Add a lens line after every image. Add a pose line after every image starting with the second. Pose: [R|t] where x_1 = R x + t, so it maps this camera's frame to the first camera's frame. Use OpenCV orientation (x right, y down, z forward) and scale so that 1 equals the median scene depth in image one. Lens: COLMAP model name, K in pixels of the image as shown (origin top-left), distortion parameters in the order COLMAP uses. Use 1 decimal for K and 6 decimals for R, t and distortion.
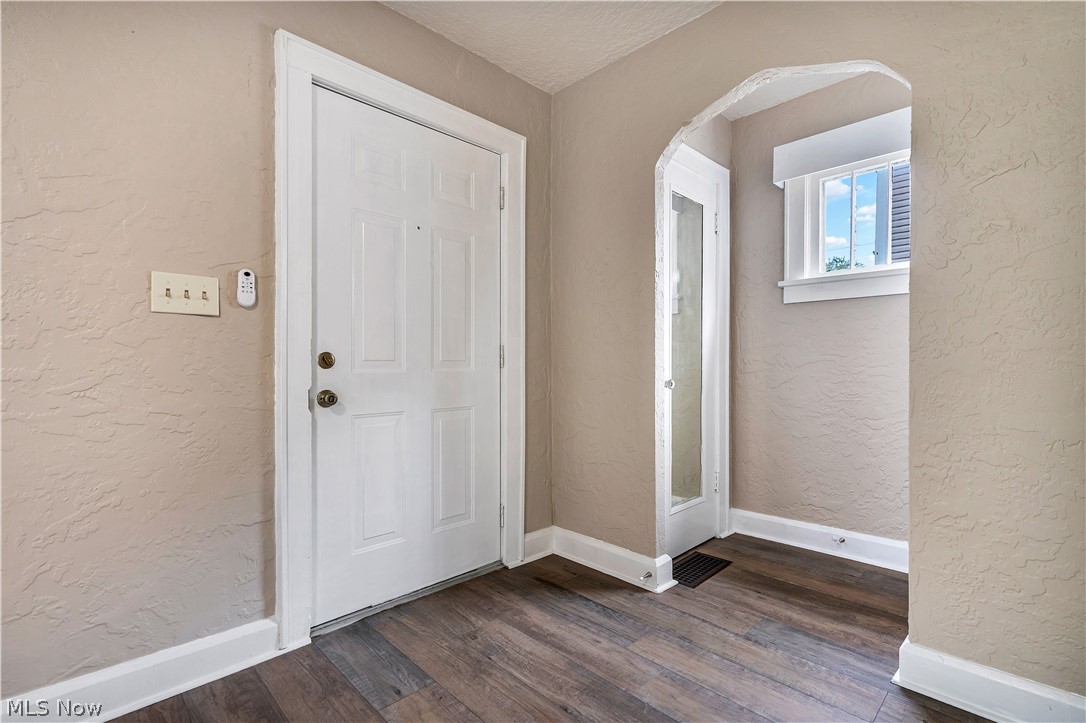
lens RADIAL K [[498.8, 0, 542.4], [0, 498.8, 363.9], [0, 0, 1]] dist [-0.003569, 0.001276]
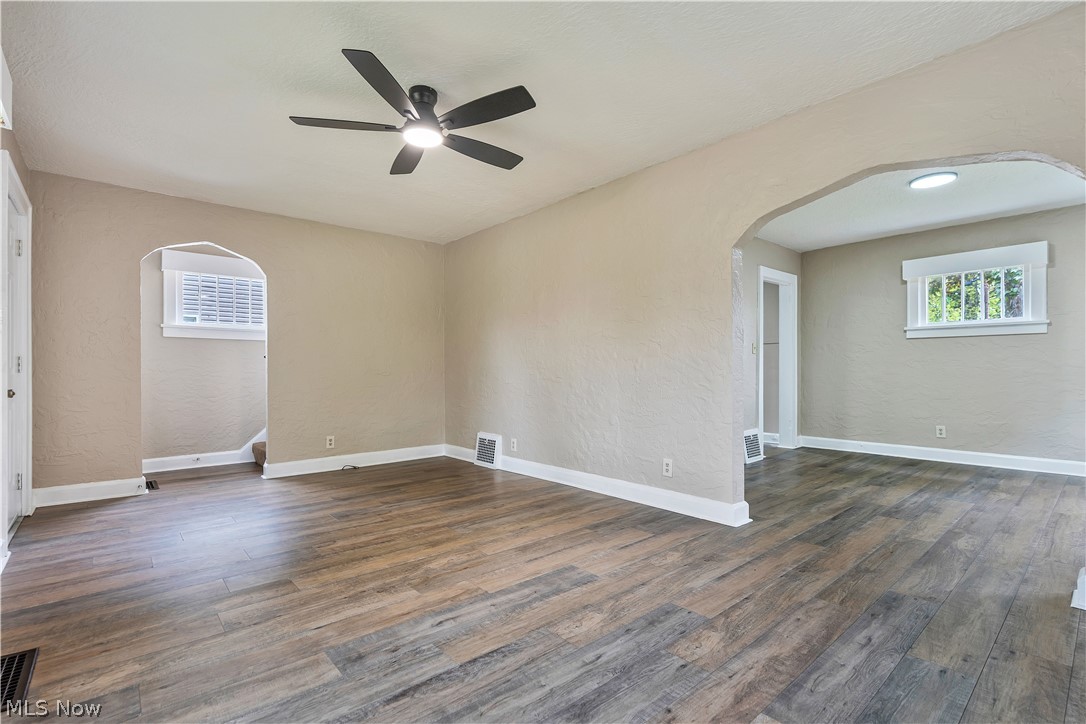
lens RADIAL K [[498.8, 0, 541.8], [0, 498.8, 380.5], [0, 0, 1]] dist [-0.003569, 0.001276]
pose [[0.057686, -0.015440, 0.998215, -1.899827], [-0.007071, 0.999849, 0.015874, -0.005806], [-0.998310, -0.007975, 0.057568, -0.714713]]
